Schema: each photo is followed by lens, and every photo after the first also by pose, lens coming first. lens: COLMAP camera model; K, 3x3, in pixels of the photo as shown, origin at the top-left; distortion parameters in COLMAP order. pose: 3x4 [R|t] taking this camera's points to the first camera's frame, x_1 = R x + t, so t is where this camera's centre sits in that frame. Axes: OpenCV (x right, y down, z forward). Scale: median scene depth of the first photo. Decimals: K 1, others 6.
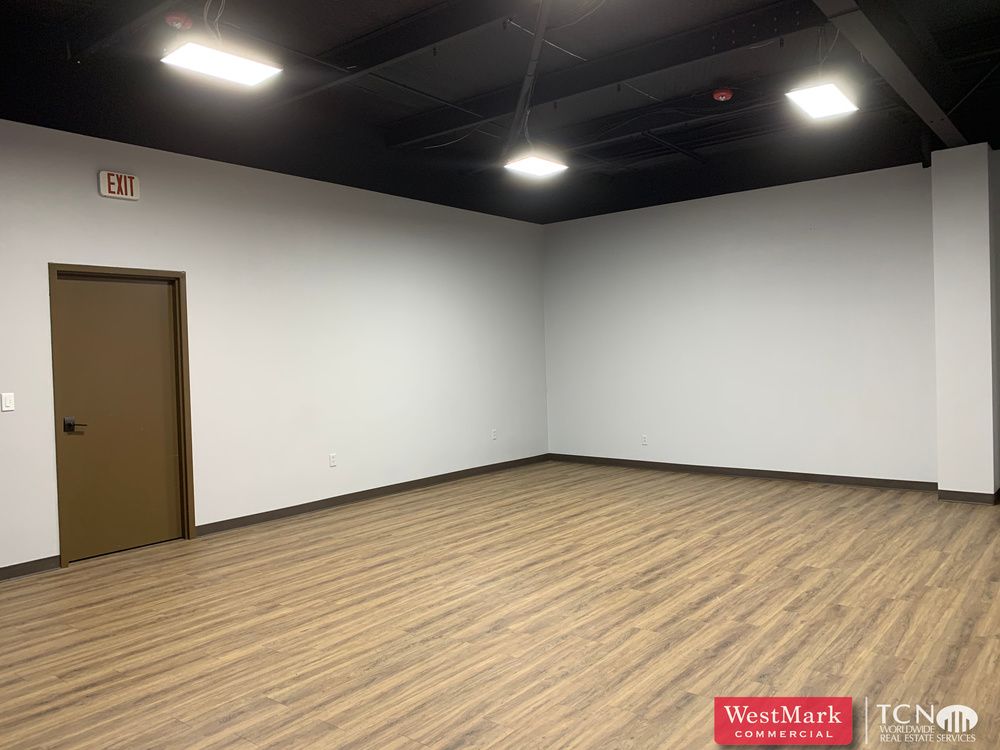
lens RADIAL K [[765.4, 0, 496.5], [0, 765.4, 377.3], [0, 0, 1]] dist [0.007892, 0.013378]
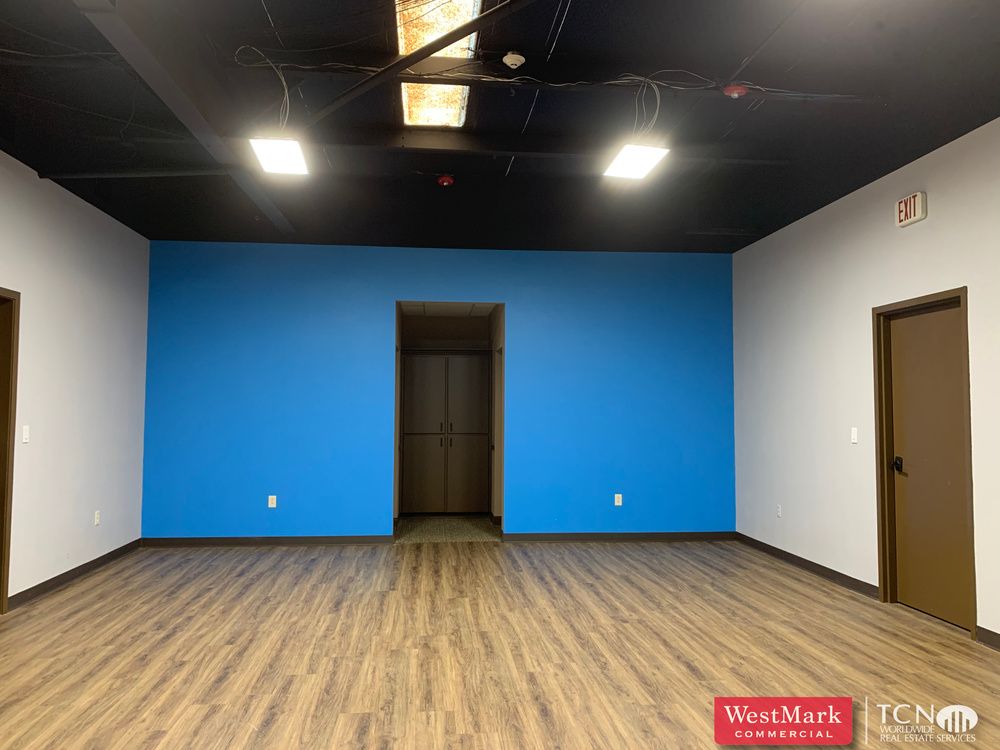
lens RADIAL K [[765.4, 0, 496.6], [0, 765.4, 370.6], [0, 0, 1]] dist [0.007892, 0.013378]
pose [[-0.709692, -0.007710, -0.704470, 0.683078], [-0.005850, 0.999970, -0.005050, -0.068428], [0.704488, 0.000537, -0.709716, 1.772487]]
